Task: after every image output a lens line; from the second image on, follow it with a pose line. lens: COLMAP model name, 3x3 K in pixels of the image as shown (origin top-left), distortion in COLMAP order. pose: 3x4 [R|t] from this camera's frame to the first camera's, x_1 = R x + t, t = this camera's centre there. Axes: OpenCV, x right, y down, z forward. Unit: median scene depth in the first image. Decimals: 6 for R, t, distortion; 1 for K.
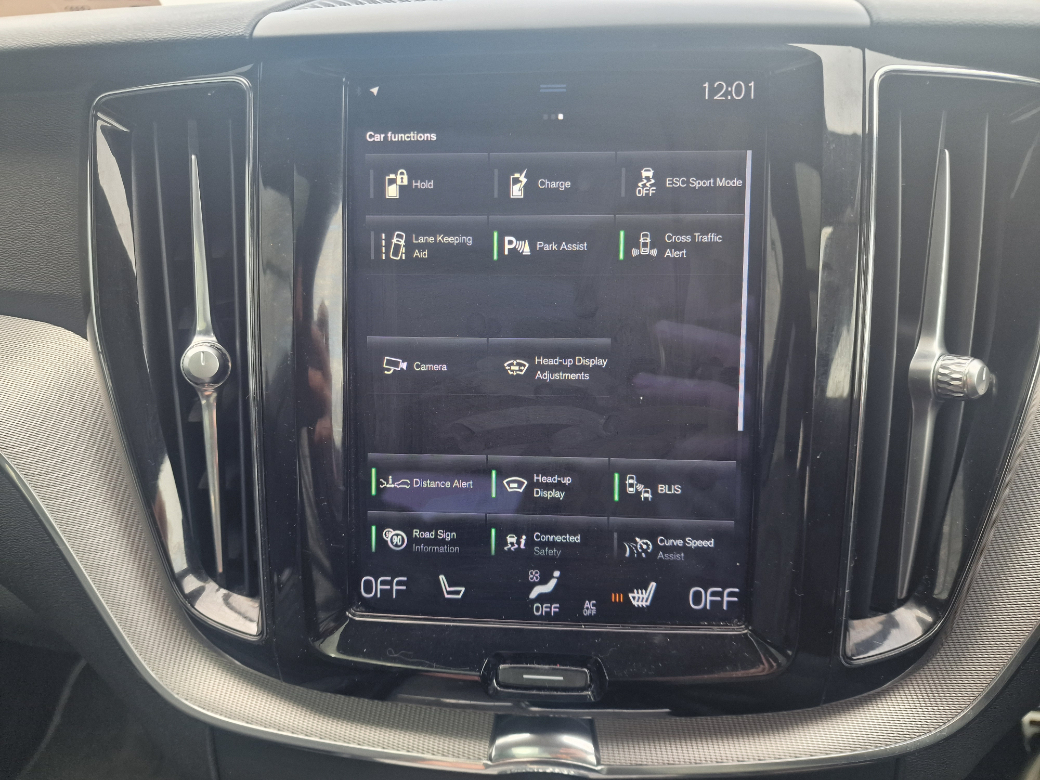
lens RADIAL K [[710.5, 0, 519.3], [0, 710.5, 407.3], [0, 0, 1]] dist [0.054726, -0.034912]
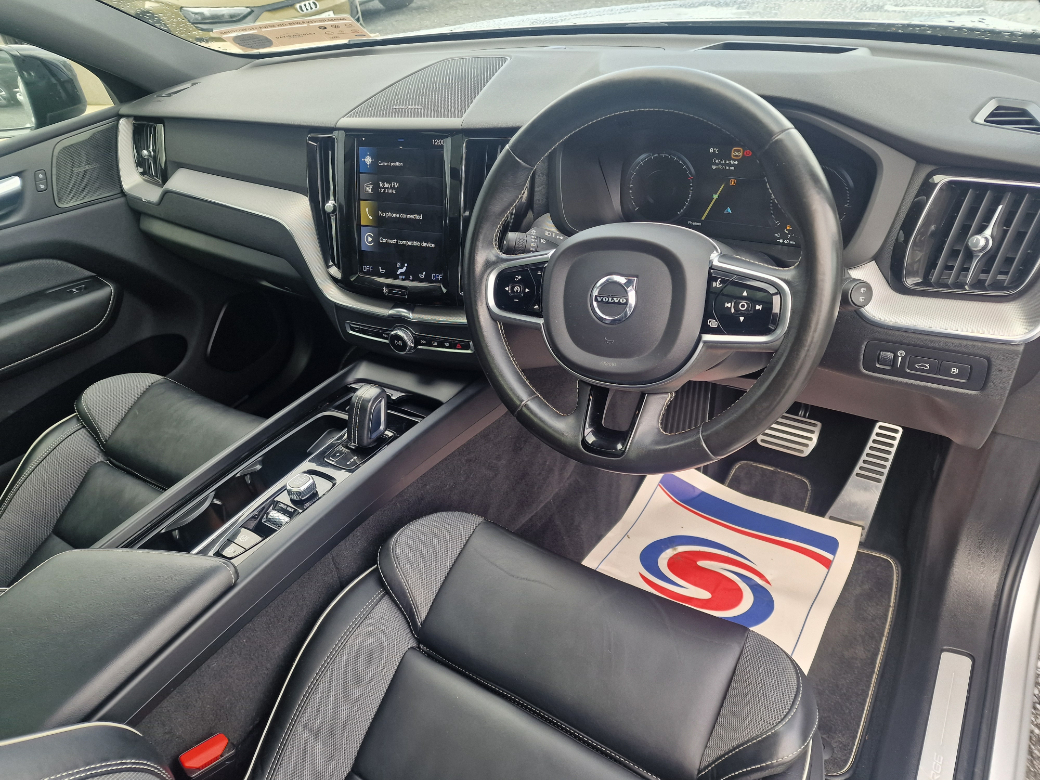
lens RADIAL K [[710.5, 0, 519.3], [0, 710.5, 407.3], [0, 0, 1]] dist [0.054726, -0.034912]
pose [[0.922849, 0.142980, -0.357640, 2.120883], [-0.064769, 0.972930, 0.221837, 0.065393], [0.379677, -0.181559, 0.907129, -2.427997]]
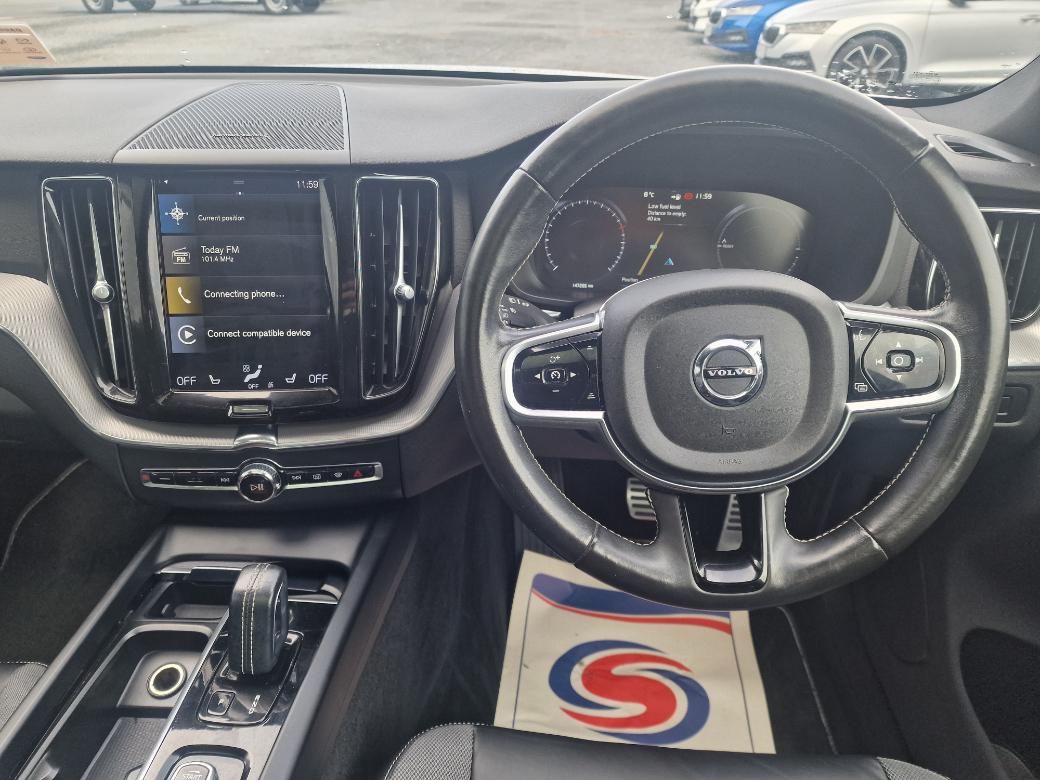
lens RADIAL K [[711.7, 0, 522.3], [0, 711.7, 397.1], [0, 0, 1]] dist [0.028748, -0.002334]
pose [[0.992264, -0.041332, 0.117063, 0.685555], [0.030950, 0.995536, 0.089161, 0.120828], [-0.120225, -0.084848, 0.989114, -1.642027]]
